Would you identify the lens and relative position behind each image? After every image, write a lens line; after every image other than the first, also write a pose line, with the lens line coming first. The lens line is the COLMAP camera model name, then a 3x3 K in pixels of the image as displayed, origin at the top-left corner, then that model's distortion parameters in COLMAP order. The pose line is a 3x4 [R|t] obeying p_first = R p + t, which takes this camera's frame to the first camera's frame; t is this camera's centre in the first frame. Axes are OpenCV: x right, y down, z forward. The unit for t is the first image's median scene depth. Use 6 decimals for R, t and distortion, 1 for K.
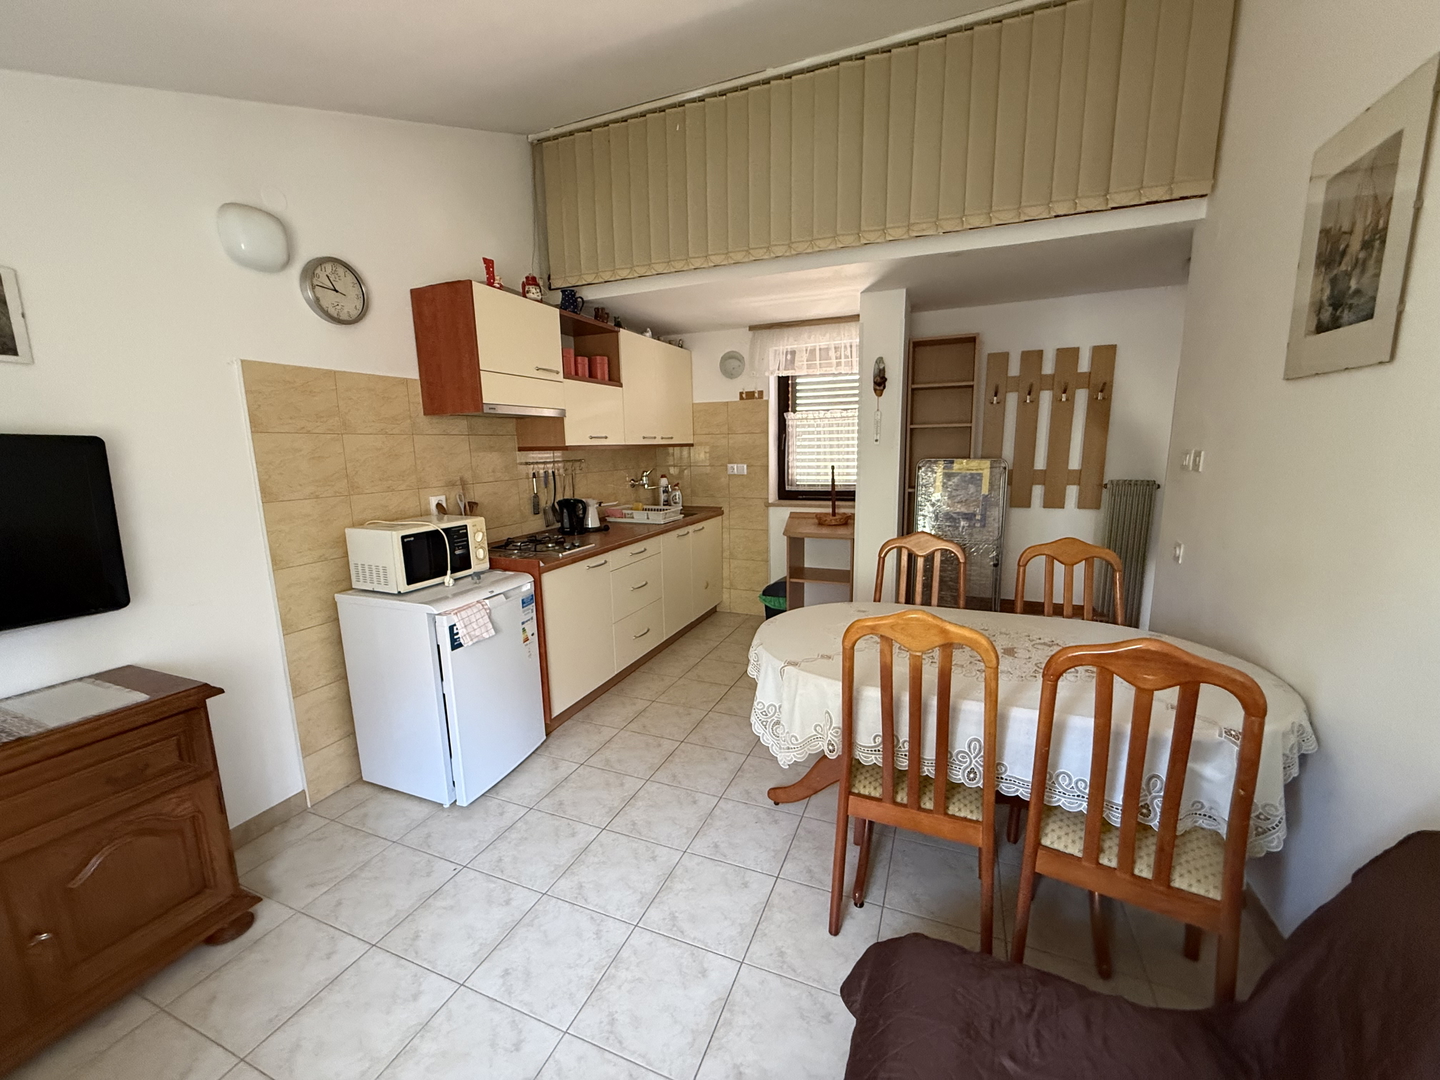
lens RADIAL K [[576.4, 0, 720.0], [0, 576.4, 540.0], [0, 0, 1]] dist [0.004002, 0.000340]
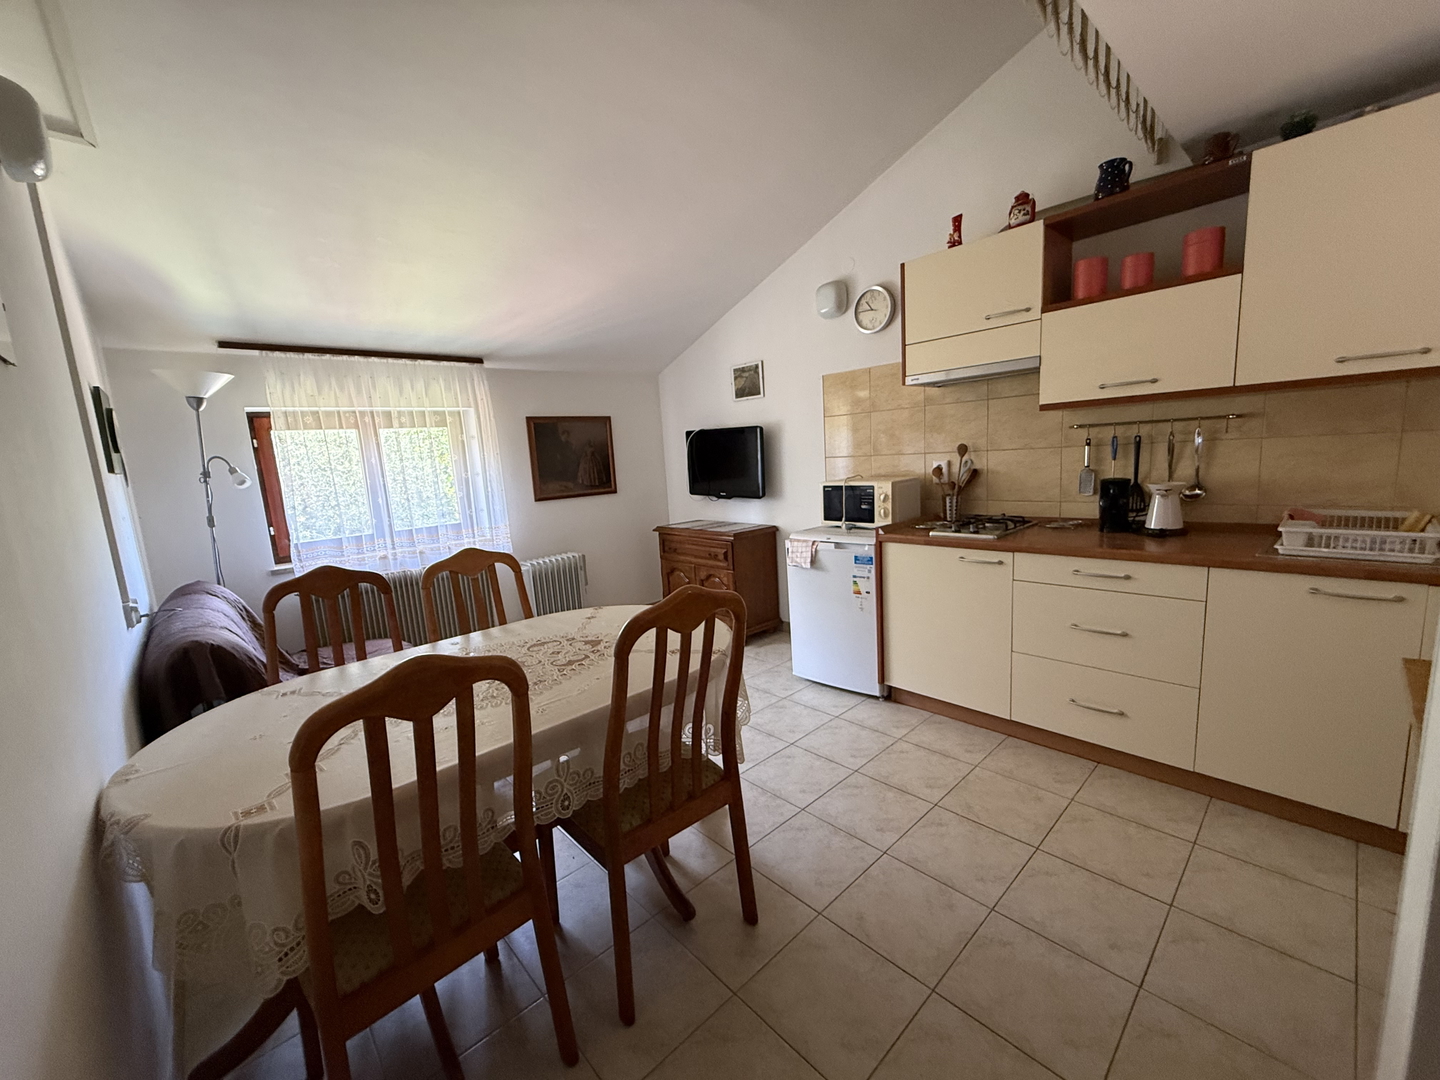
lens RADIAL K [[576.4, 0, 720.0], [0, 576.4, 540.0], [0, 0, 1]] dist [0.004002, 0.000340]
pose [[-0.423190, 0.178931, -0.888197, 0.743050], [-0.081023, 0.968904, 0.233794, -0.164301], [0.902411, 0.170903, -0.395533, 1.159731]]
